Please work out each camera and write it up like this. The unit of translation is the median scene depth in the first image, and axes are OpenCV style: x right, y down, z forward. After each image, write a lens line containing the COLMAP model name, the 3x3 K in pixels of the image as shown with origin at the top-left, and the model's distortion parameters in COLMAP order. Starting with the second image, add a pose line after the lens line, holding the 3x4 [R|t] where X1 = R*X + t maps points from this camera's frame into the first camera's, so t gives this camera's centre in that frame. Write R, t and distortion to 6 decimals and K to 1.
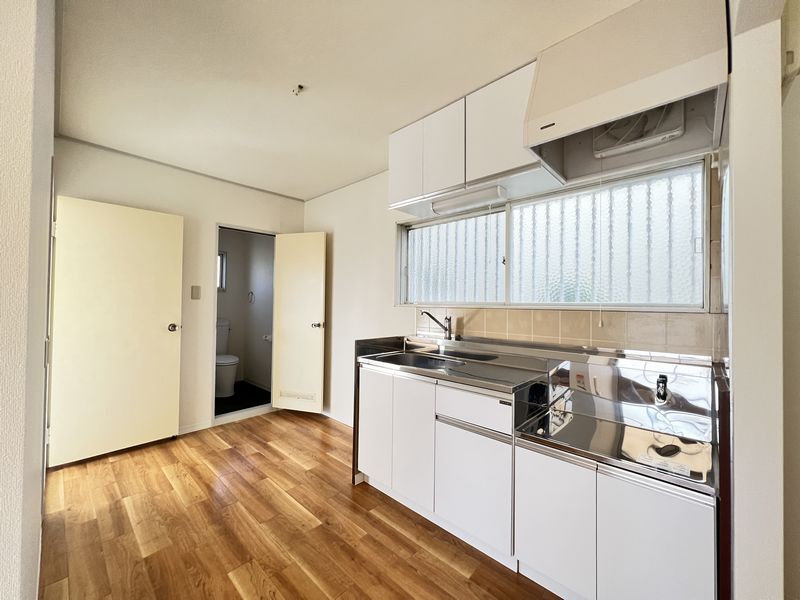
lens RADIAL K [[321.8, 0, 400.7], [0, 321.8, 299.0], [0, 0, 1]] dist [0.001031, 0.000034]
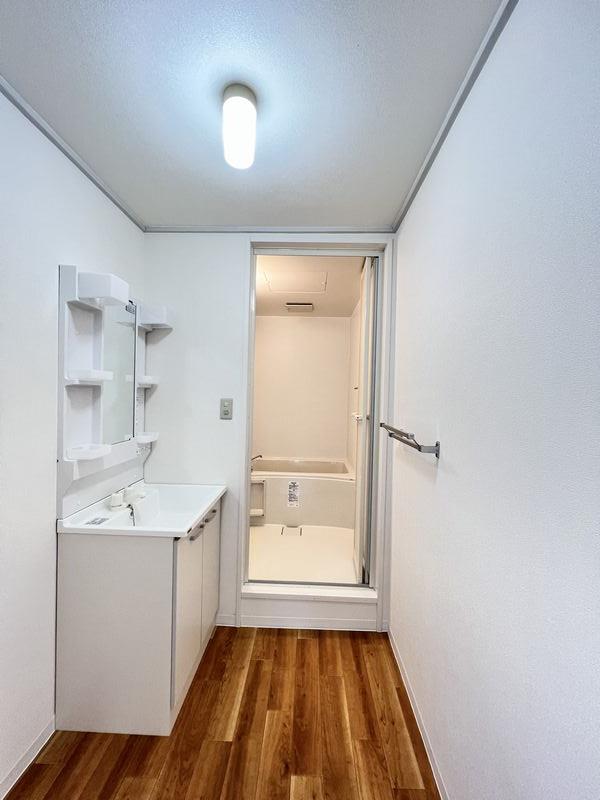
lens RADIAL K [[321.8, 0, 300.3], [0, 321.8, 400.0], [0, 0, 1]] dist [0.001031, 0.000034]
pose [[-0.660018, -0.031873, 0.750574, -0.844599], [-0.033377, 0.999357, 0.013088, -0.105745], [-0.750508, -0.016414, -0.660657, 1.661076]]
